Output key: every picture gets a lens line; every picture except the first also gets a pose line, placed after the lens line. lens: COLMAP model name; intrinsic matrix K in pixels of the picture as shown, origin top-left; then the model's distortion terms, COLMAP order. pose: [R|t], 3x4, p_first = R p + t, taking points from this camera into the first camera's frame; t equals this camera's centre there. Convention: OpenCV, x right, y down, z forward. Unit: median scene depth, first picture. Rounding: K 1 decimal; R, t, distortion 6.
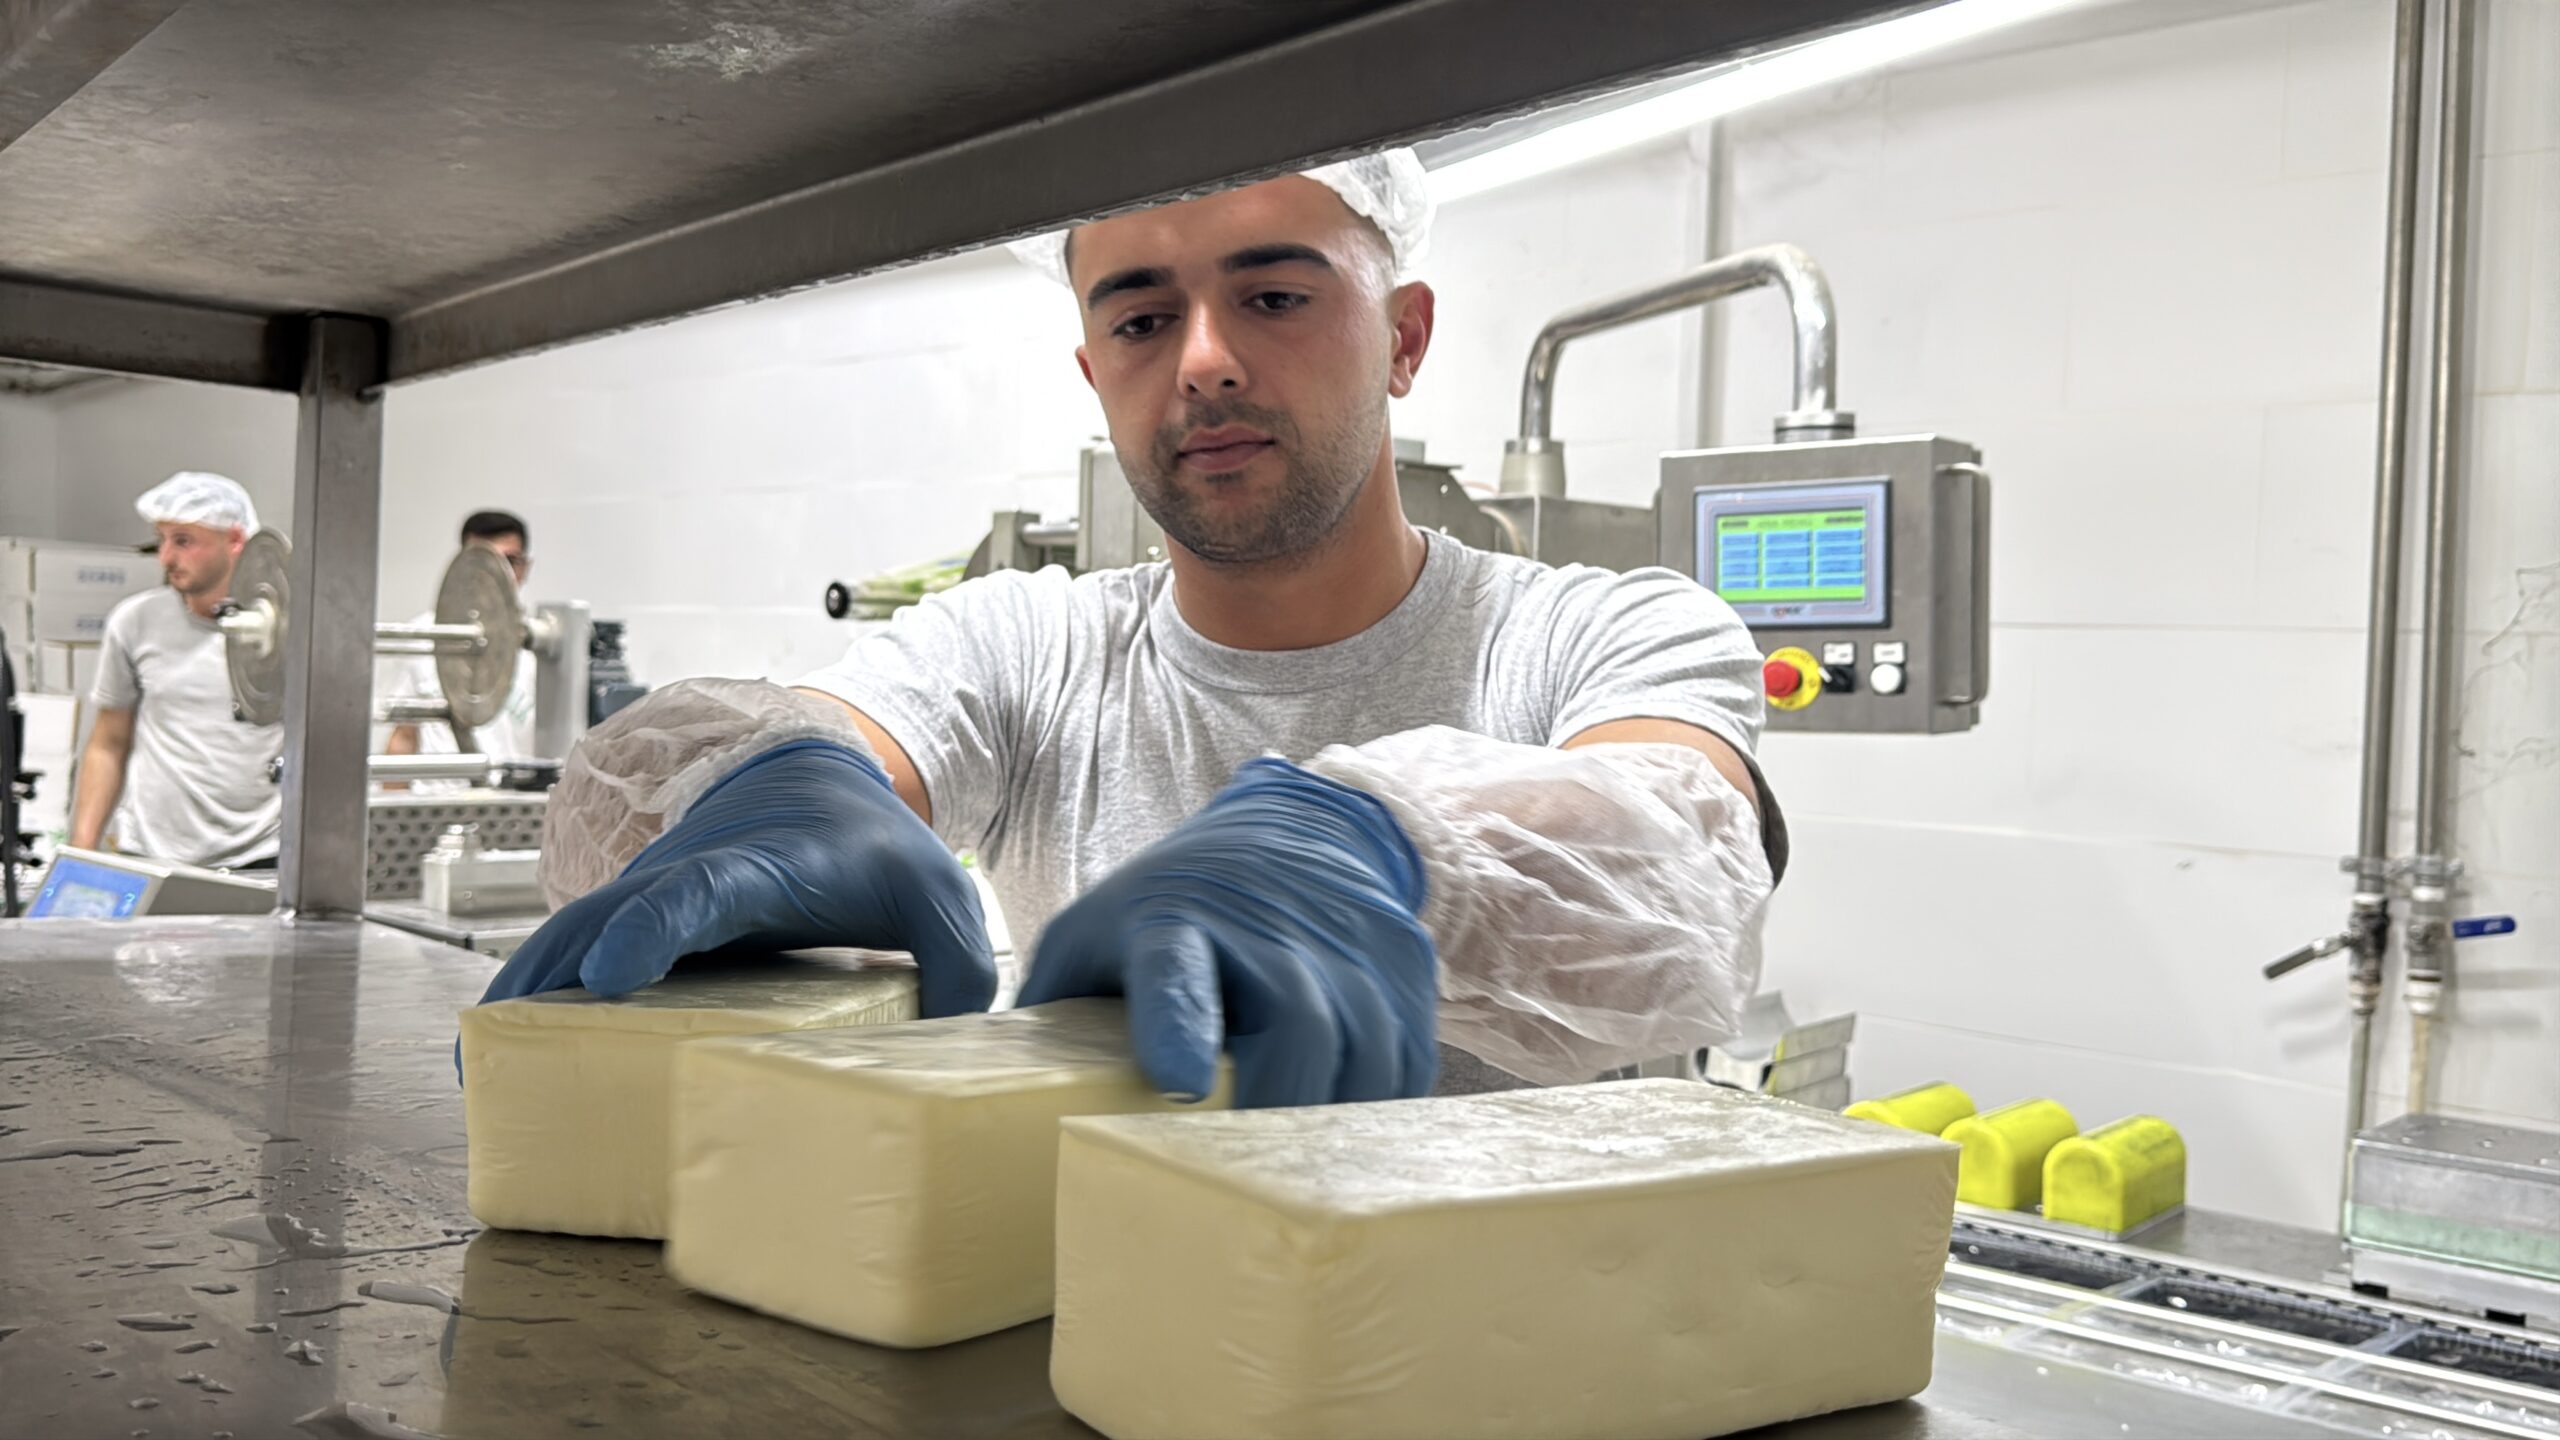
lens RADIAL K [[2231.6, 0, 1283.8], [0, 2231.6, 714.3], [0, 0, 1]] dist [0.057705, -0.069095]
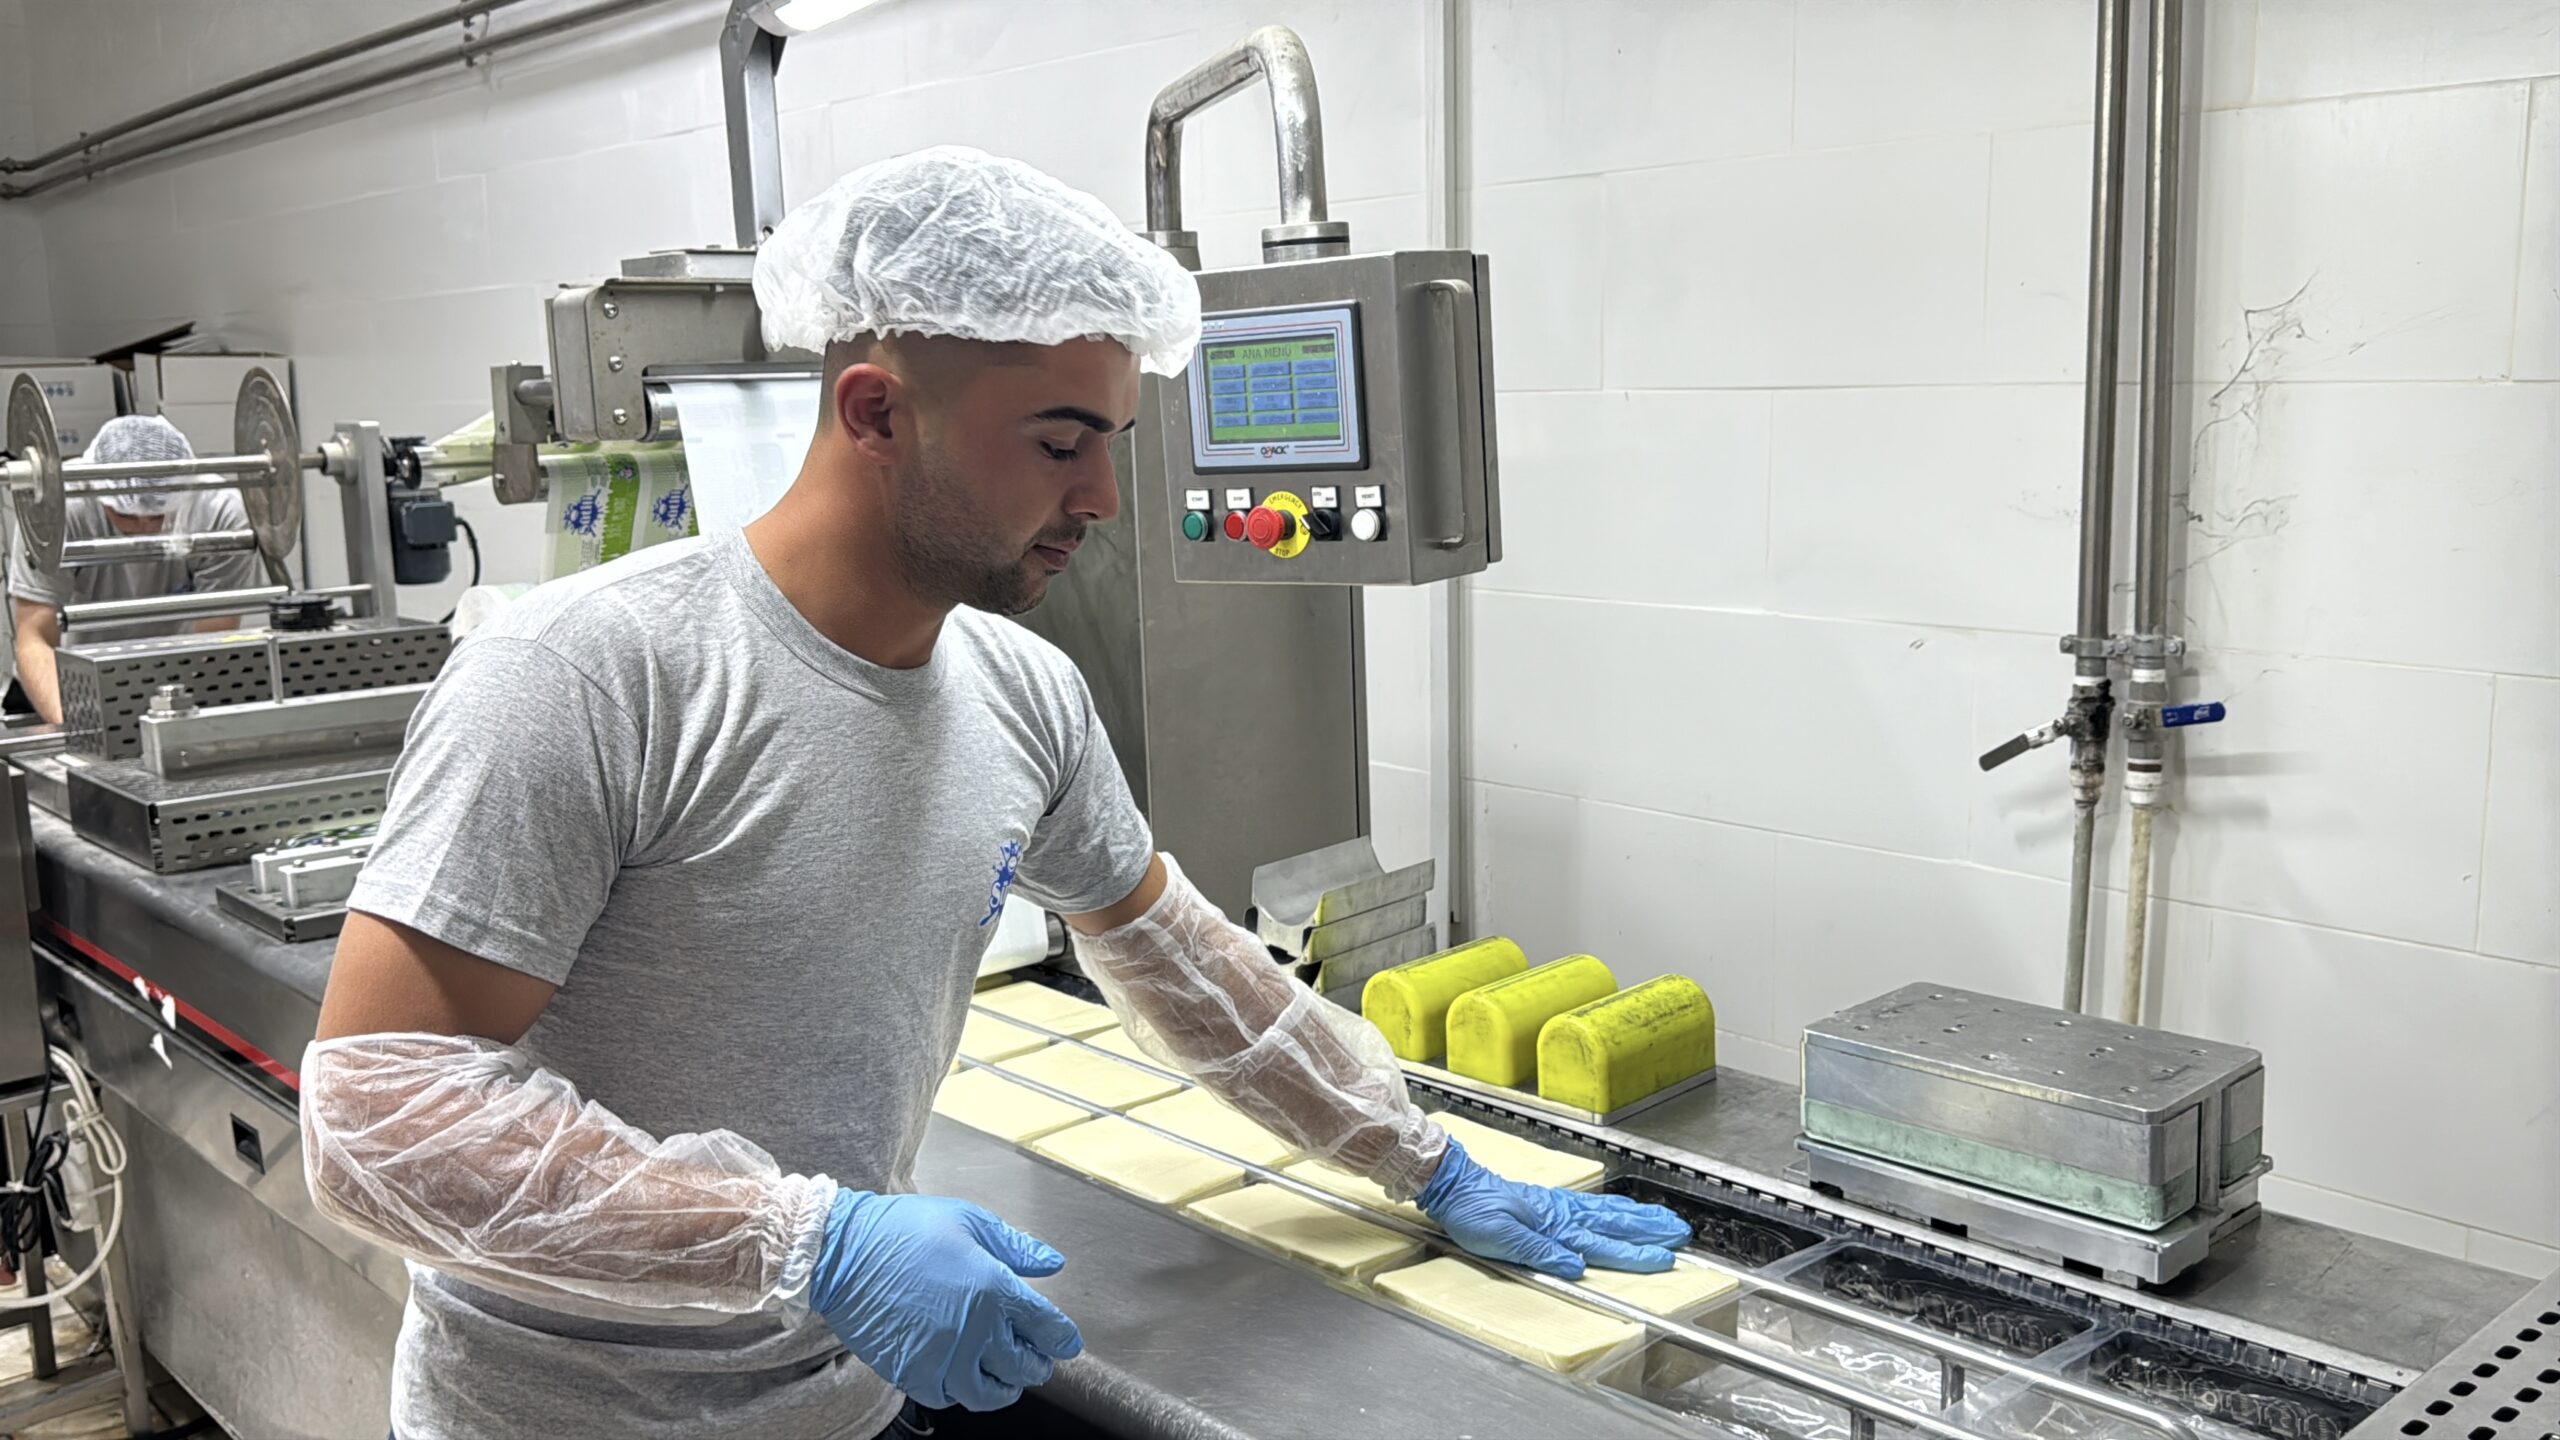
lens RADIAL K [[2231.6, 0, 1274.6], [0, 2231.6, 710.7], [0, 0, 1]] dist [0.057705, -0.069095]
pose [[0.993728, -0.046332, -0.101771, 0.249168], [0.060316, 0.988461, 0.138946, -0.054109], [0.094159, -0.144213, 0.985057, 0.068636]]
